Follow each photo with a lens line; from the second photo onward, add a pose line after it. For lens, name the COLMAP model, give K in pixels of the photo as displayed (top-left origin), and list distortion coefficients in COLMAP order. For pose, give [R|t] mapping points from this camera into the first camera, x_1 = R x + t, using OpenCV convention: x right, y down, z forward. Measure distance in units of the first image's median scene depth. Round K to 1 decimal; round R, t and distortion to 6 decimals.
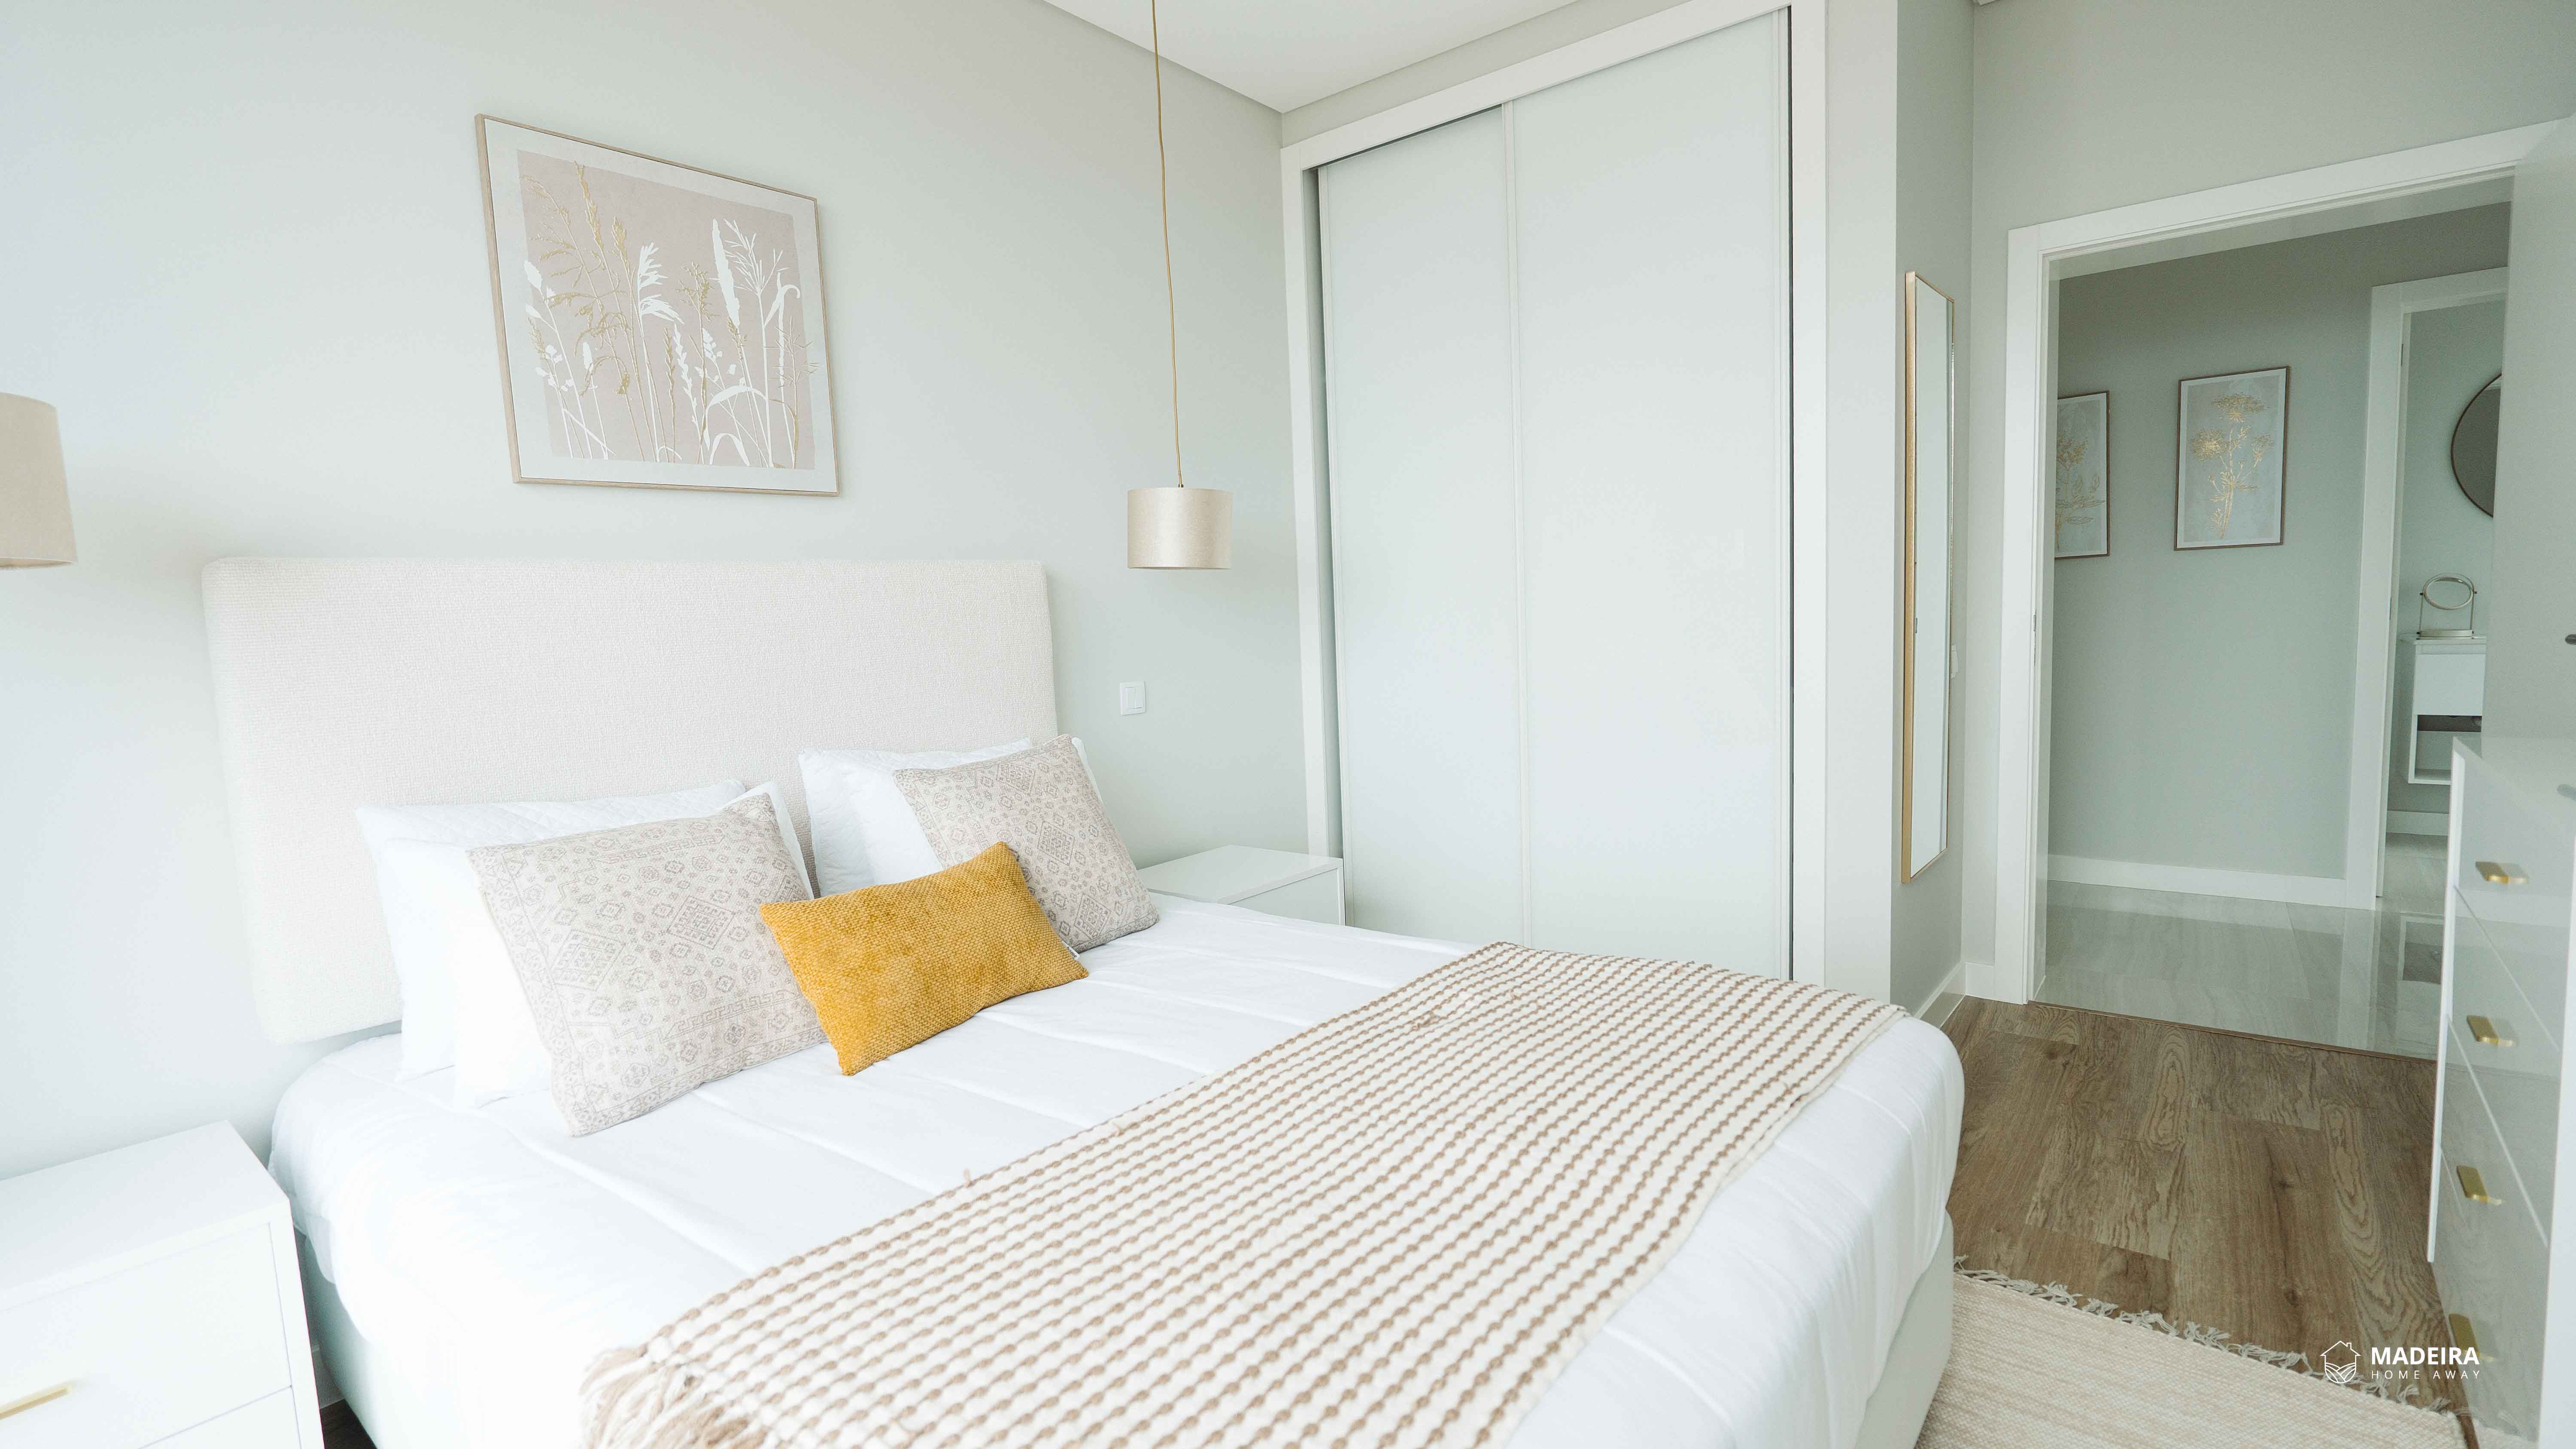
lens RADIAL K [[1176.4, 0, 1278.7], [0, 1176.4, 725.3], [0, 0, 1]] dist [-0.008869, 0.001086]
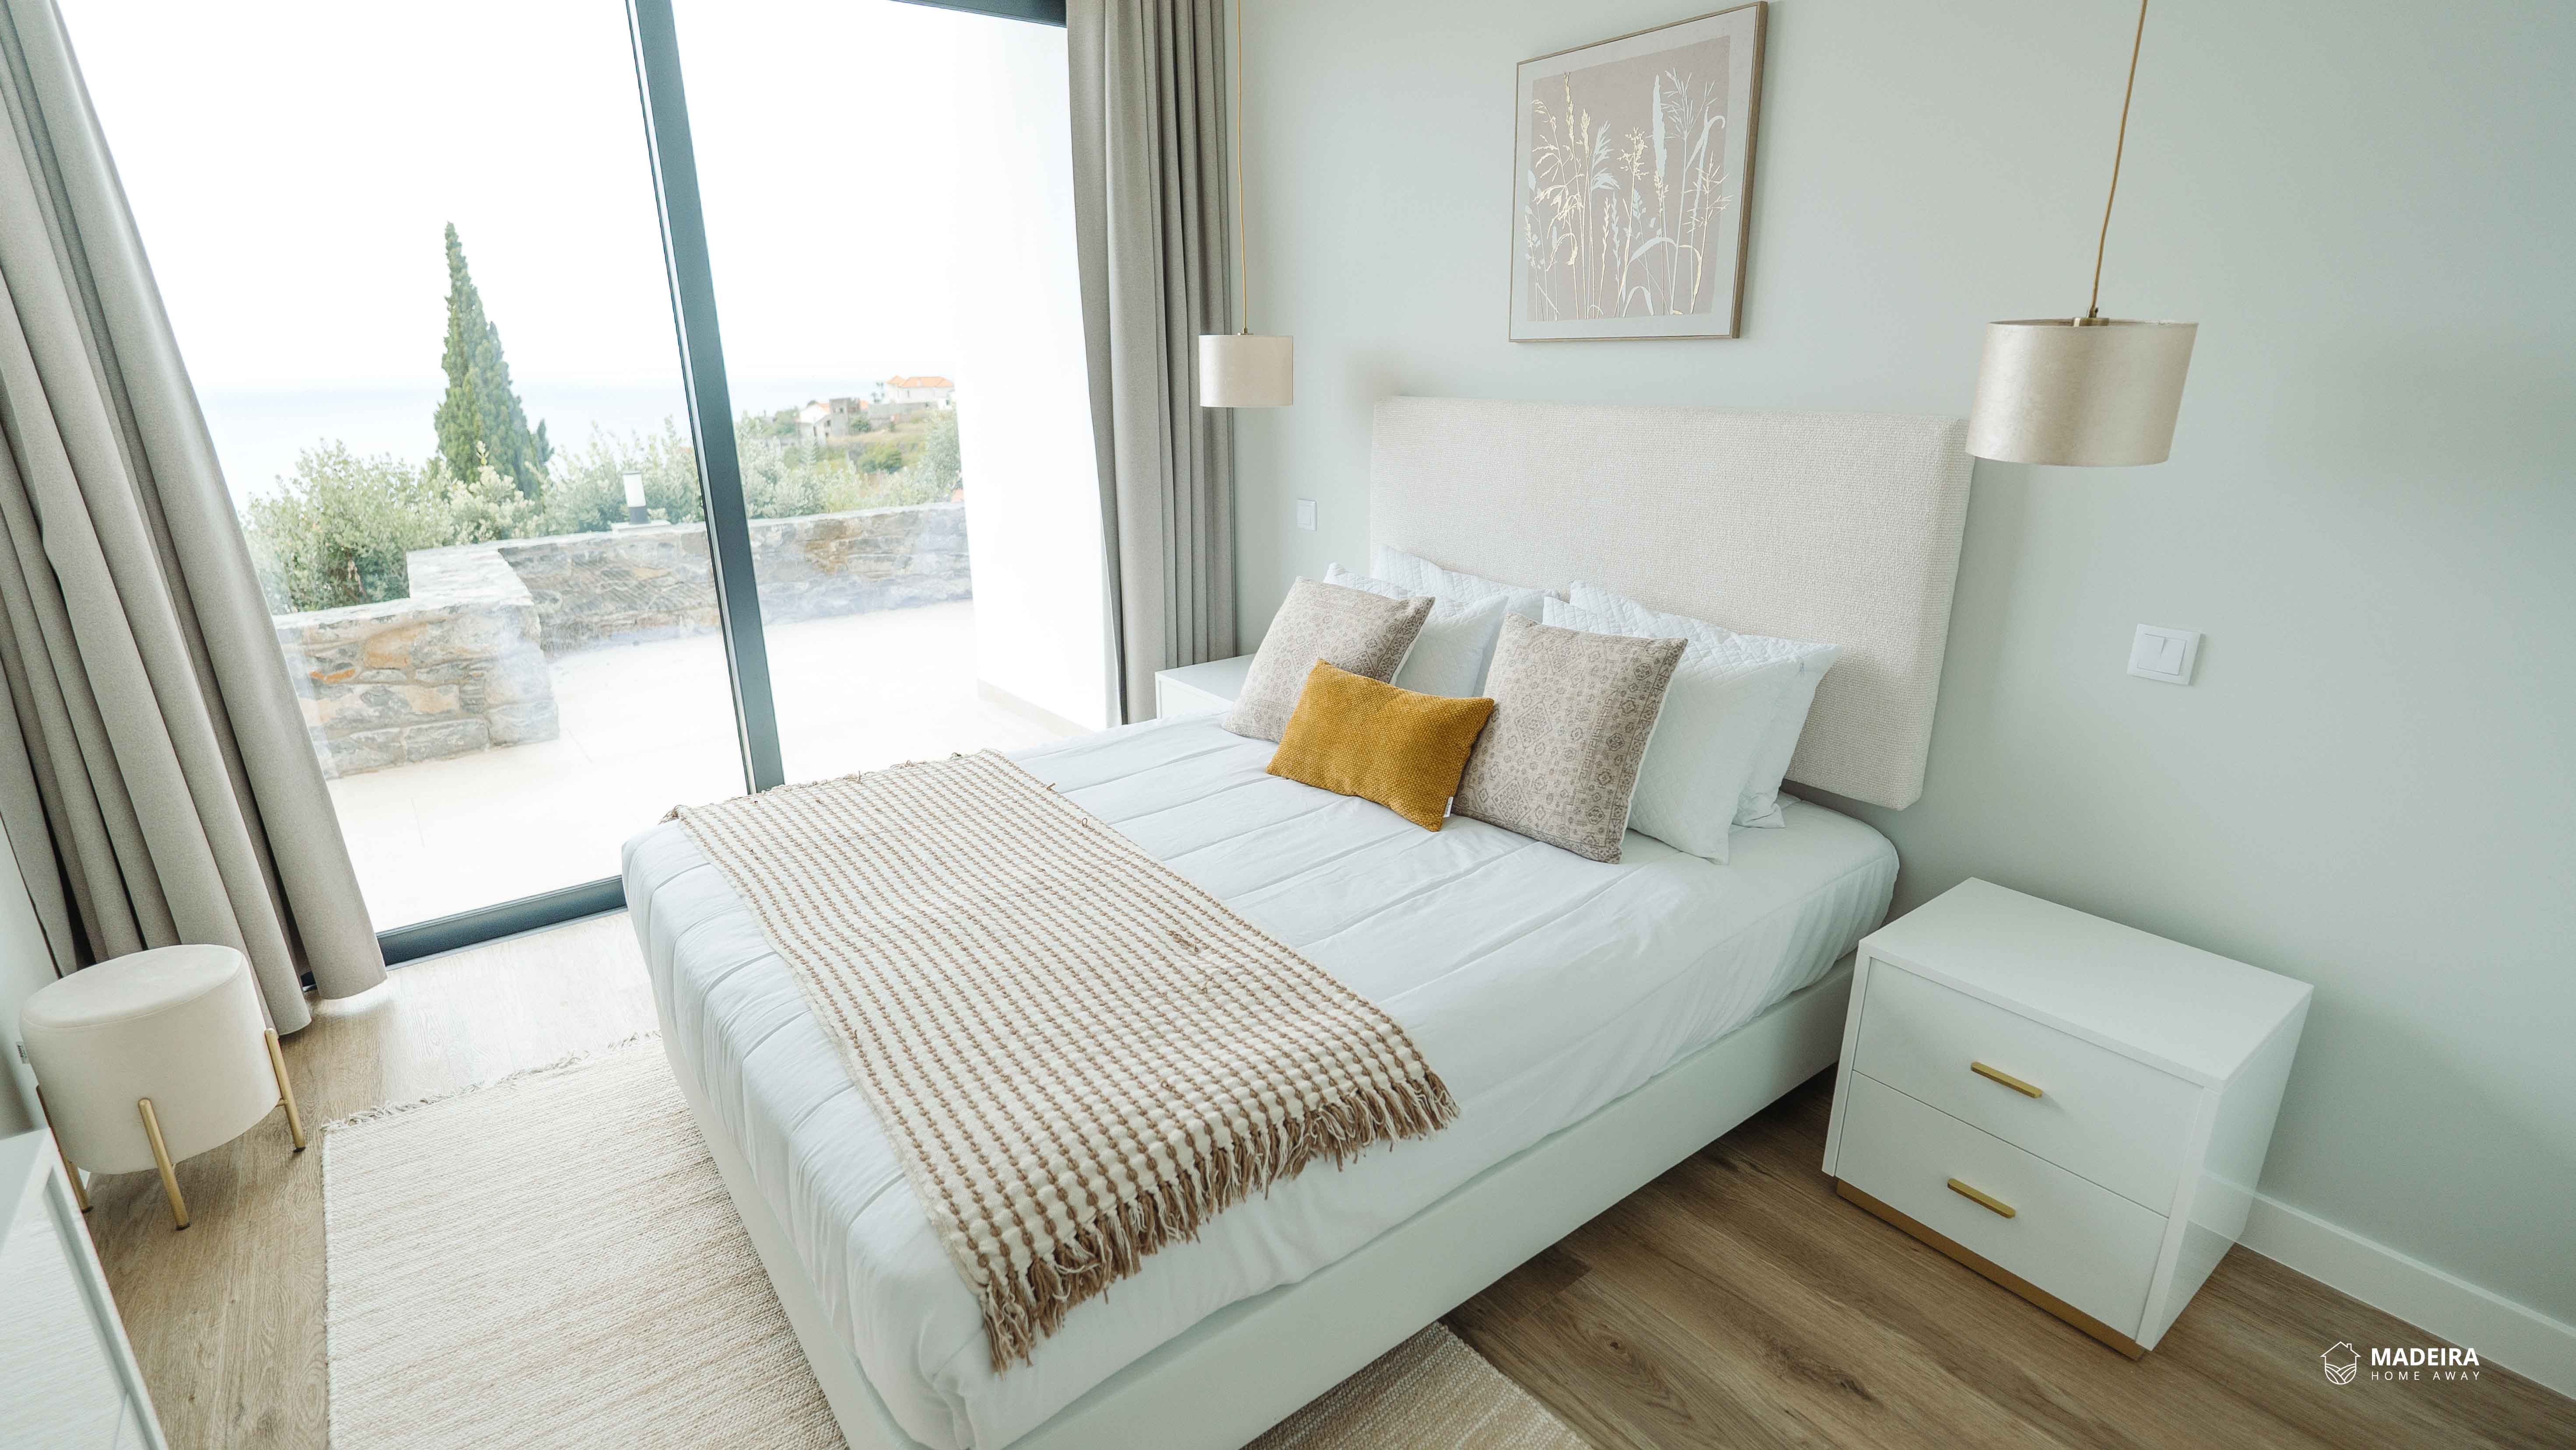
lens RADIAL K [[1176.7, 0, 1278.7], [0, 1176.7, 725.8], [0, 0, 1]] dist [-0.008869, 0.001086]
pose [[-0.215951, 0.341683, -0.914668, 0.756426], [-0.074536, 0.928270, 0.364362, -0.241395], [0.973555, 0.146860, -0.174993, 0.922294]]
